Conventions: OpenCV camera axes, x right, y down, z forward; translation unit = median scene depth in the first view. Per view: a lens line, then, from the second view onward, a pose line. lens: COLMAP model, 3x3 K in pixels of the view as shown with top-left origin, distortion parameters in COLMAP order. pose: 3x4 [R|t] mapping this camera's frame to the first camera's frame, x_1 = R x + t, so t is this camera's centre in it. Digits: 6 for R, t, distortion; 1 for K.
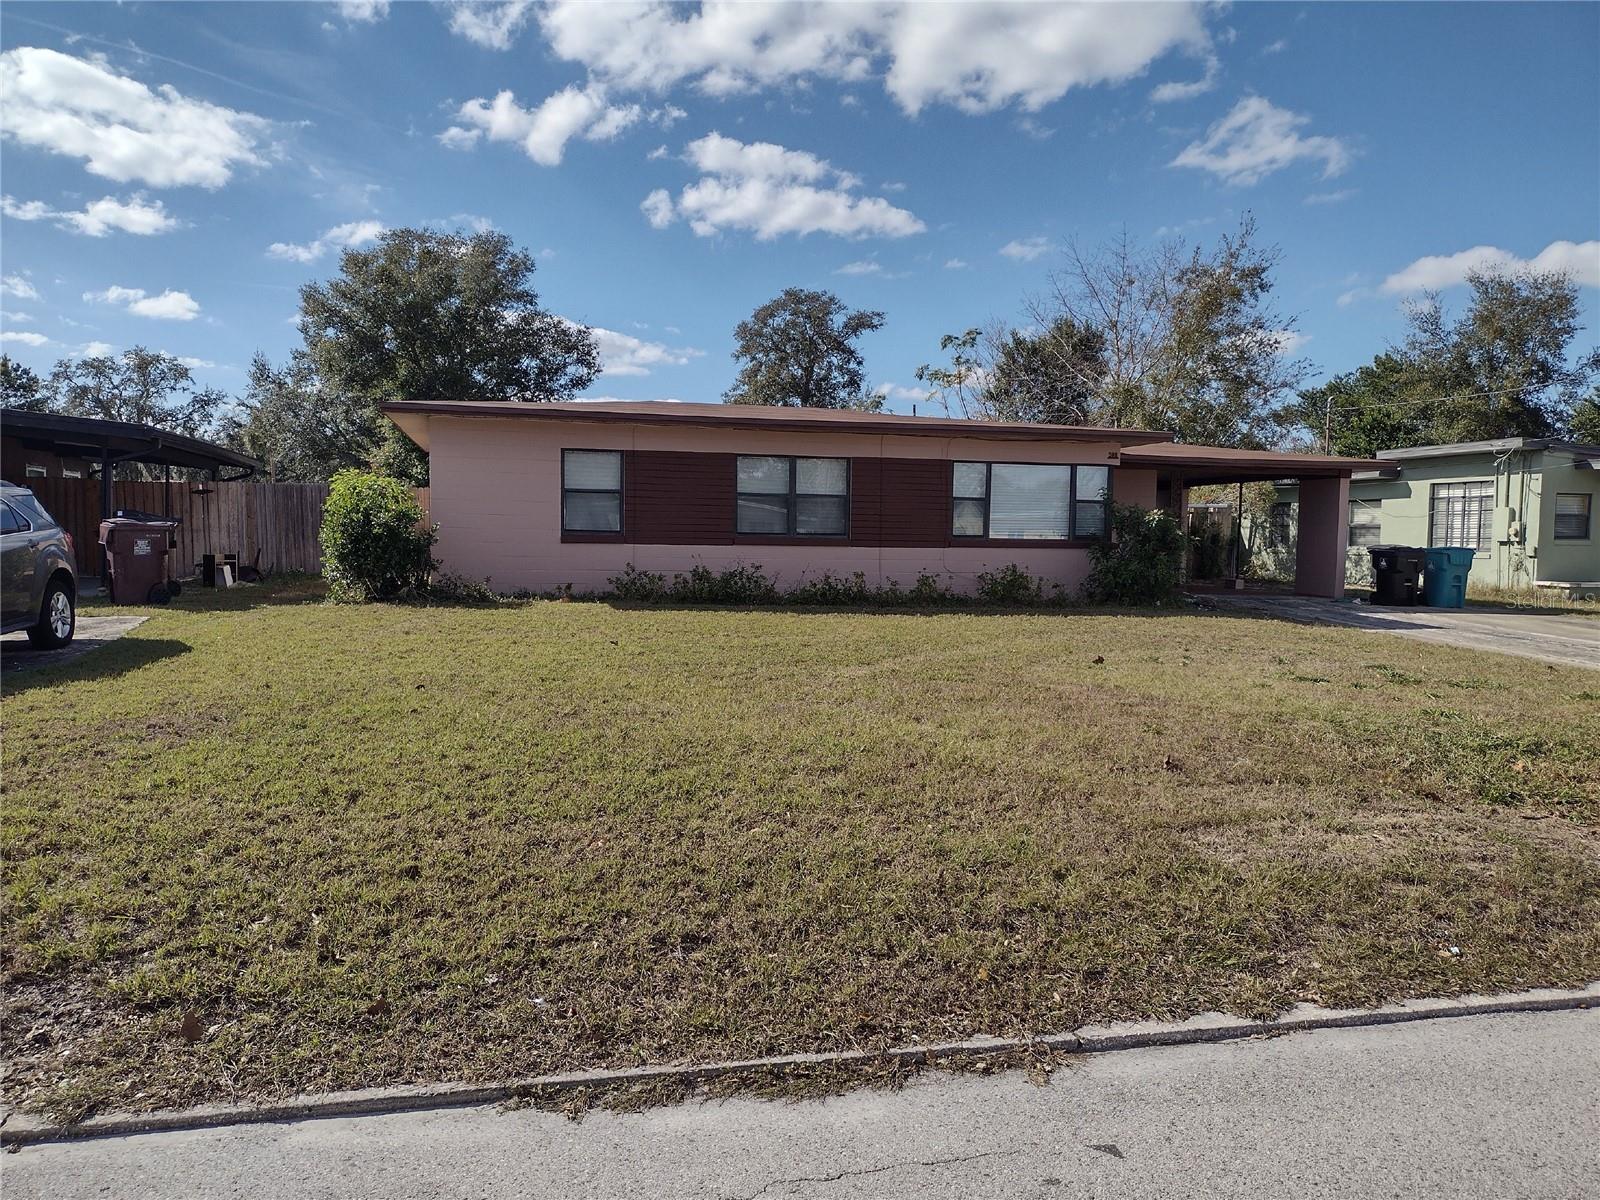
lens RADIAL K [[1175.6, 0, 800.0], [0, 1175.6, 600.0], [0, 0, 1]] dist [0.046449, -0.053054]
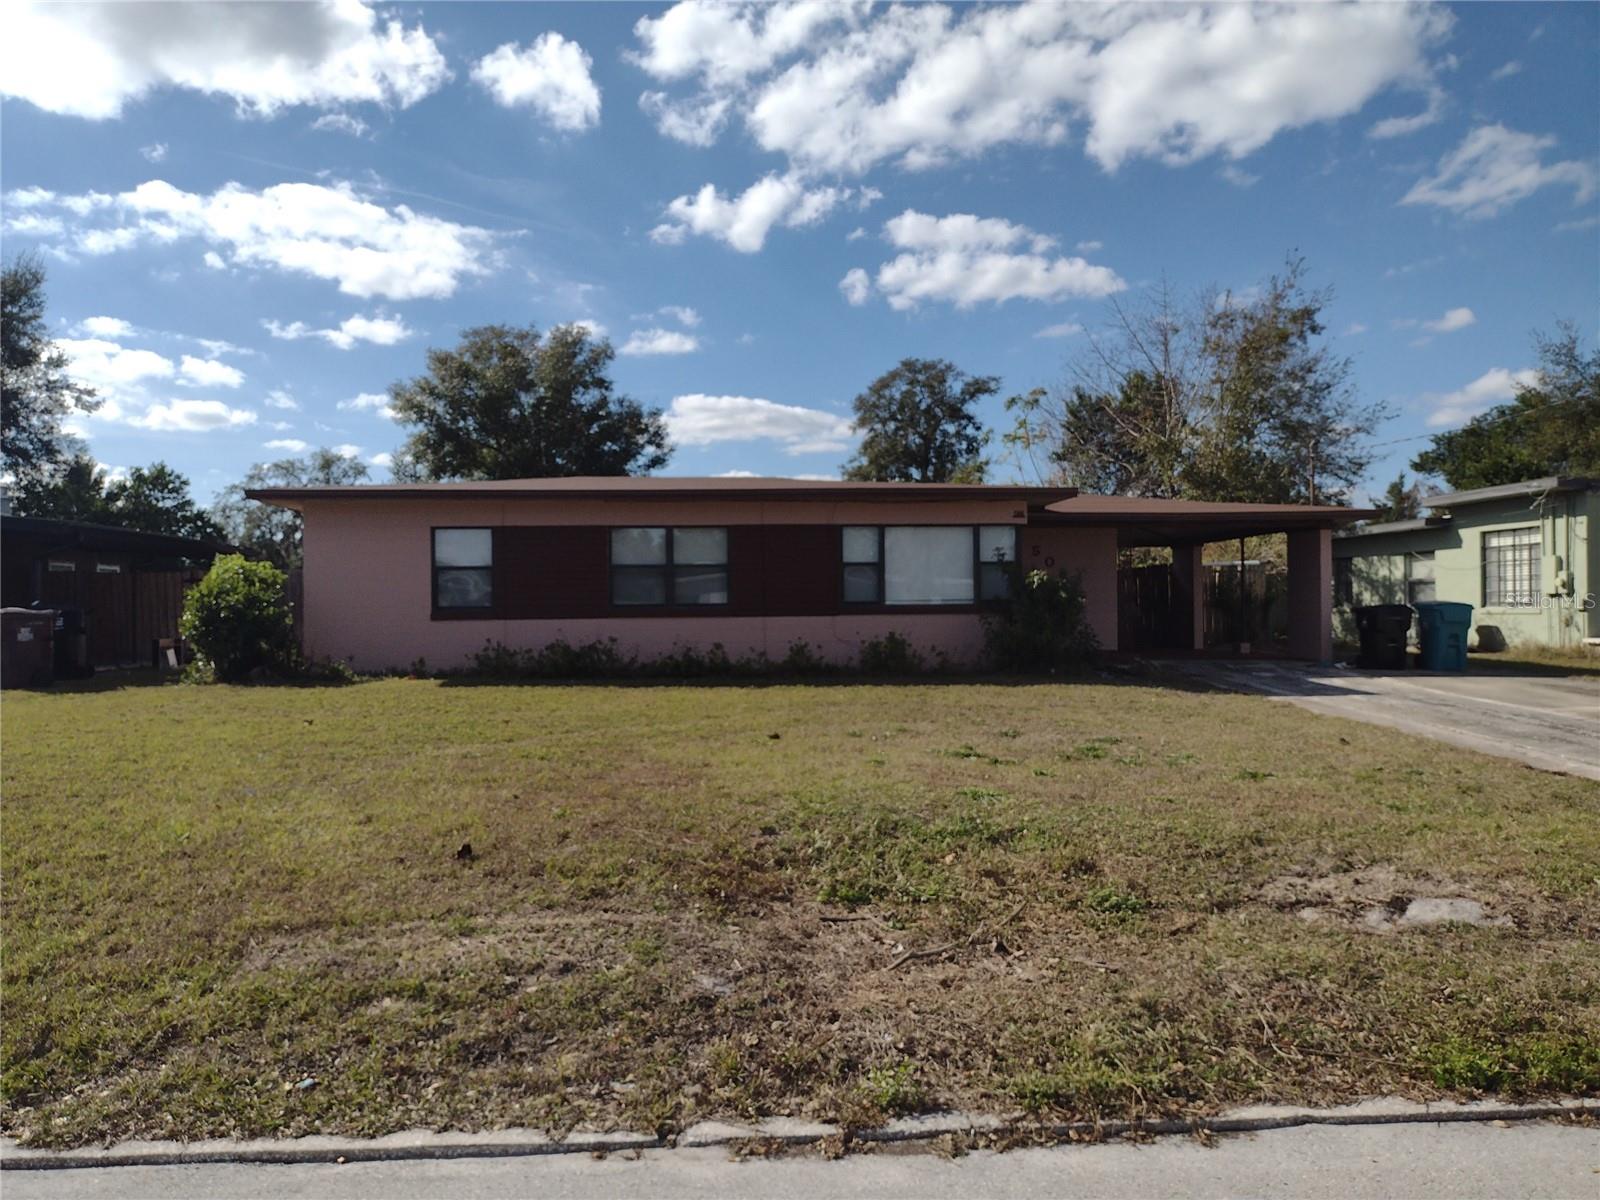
lens RADIAL K [[1201.6, 0, 810.6], [0, 1201.6, 595.3], [0, 0, 1]] dist [0.026085, -0.006225]
pose [[0.986920, -0.027579, -0.158833, 0.172887], [0.016958, 0.997552, -0.067835, 0.003890], [0.160315, 0.064255, 0.984972, 0.013635]]
